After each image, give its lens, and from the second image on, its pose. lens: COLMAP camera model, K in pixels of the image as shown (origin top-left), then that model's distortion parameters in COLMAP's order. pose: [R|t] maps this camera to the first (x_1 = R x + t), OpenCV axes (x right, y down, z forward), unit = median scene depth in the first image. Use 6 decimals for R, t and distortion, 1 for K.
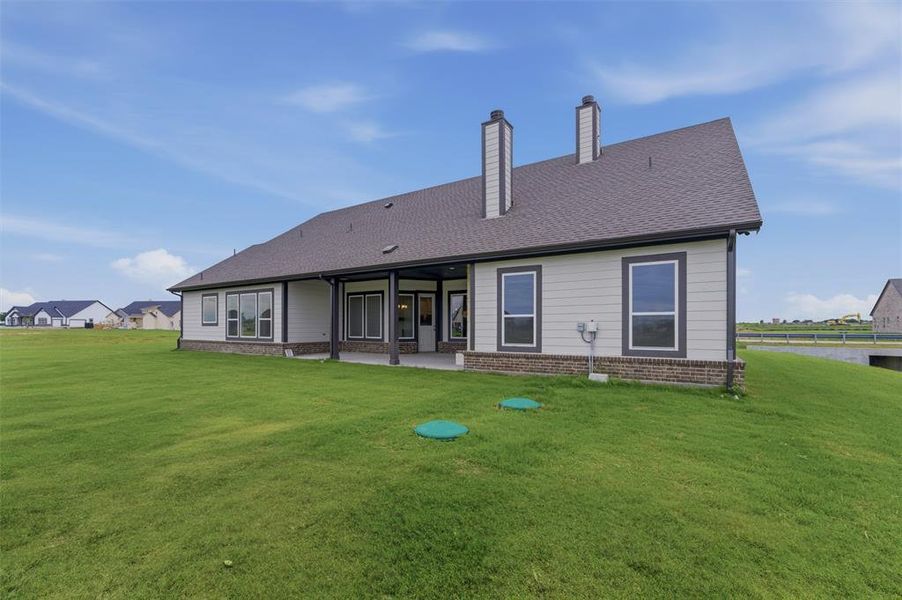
lens RADIAL K [[384.4, 0, 453.2], [0, 384.4, 317.9], [0, 0, 1]] dist [-0.009316, -0.000048]
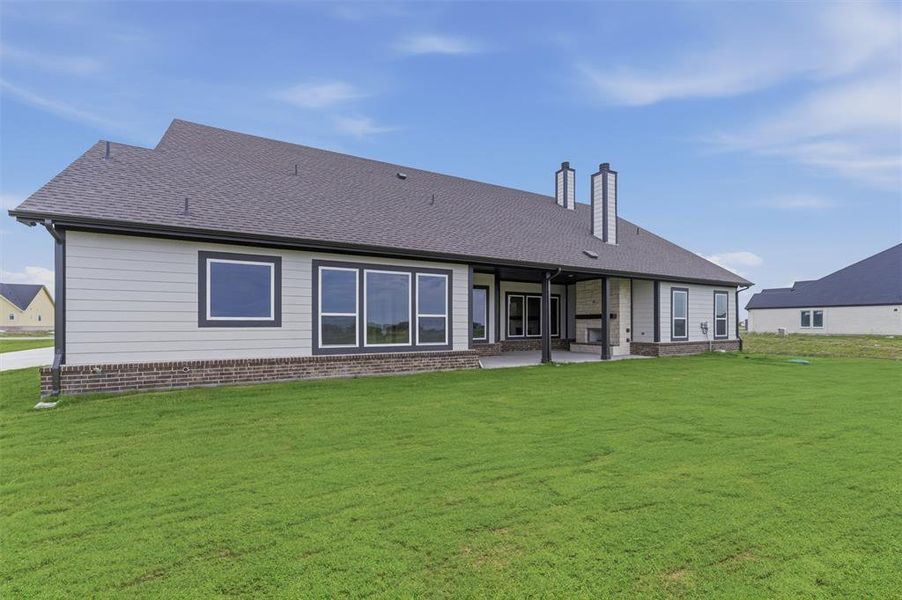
lens RADIAL K [[384.4, 0, 453.2], [0, 384.4, 317.9], [0, 0, 1]] dist [-0.009316, -0.000048]
pose [[0.483857, 0.015526, 0.875009, -1.326502], [-0.014576, 0.999847, -0.009681, 0.016671], [-0.875026, -0.008070, 0.484009, 0.835957]]
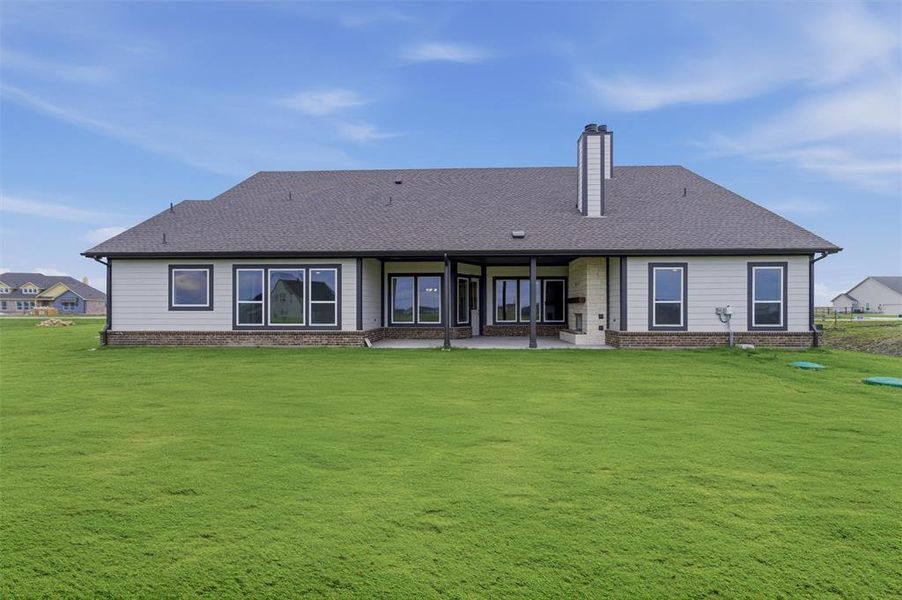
lens RADIAL K [[368.8, 0, 451.0], [0, 368.8, 300.0], [0, 0, 1]] dist [-0.002205, -0.000112]
pose [[0.864101, 0.011993, 0.503176, -0.825960], [-0.009562, 0.999927, -0.007412, 0.002969], [-0.503228, 0.001593, 0.864152, 0.253984]]
